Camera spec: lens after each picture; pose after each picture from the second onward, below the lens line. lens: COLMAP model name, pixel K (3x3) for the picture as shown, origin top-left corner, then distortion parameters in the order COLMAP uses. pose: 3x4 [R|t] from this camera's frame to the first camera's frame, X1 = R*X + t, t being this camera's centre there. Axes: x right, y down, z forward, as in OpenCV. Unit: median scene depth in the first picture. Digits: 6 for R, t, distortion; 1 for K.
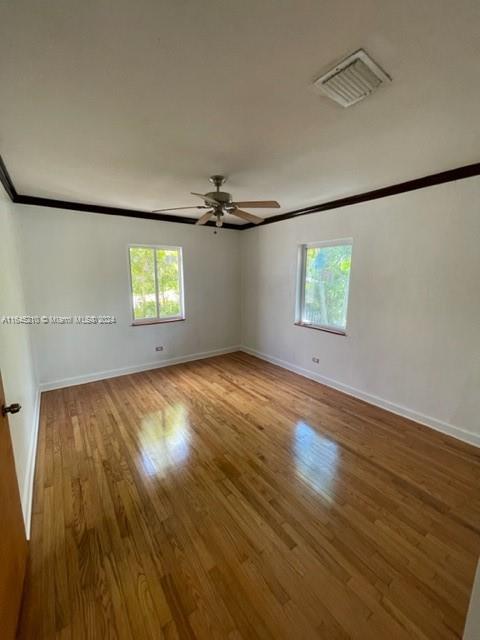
lens RADIAL K [[258.9, 0, 233.2], [0, 258.9, 316.6], [0, 0, 1]] dist [-0.006457, 0.001116]
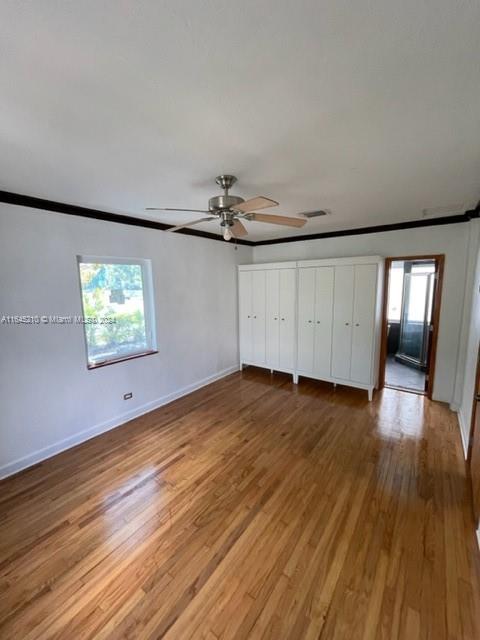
lens RADIAL K [[258.9, 0, 245.8], [0, 258.9, 317.0], [0, 0, 1]] dist [-0.006457, 0.001116]
pose [[-0.329556, -0.124568, 0.935882, -0.736184], [0.171132, 0.966957, 0.188966, -0.229737], [-0.928497, 0.222434, -0.297349, 1.090289]]
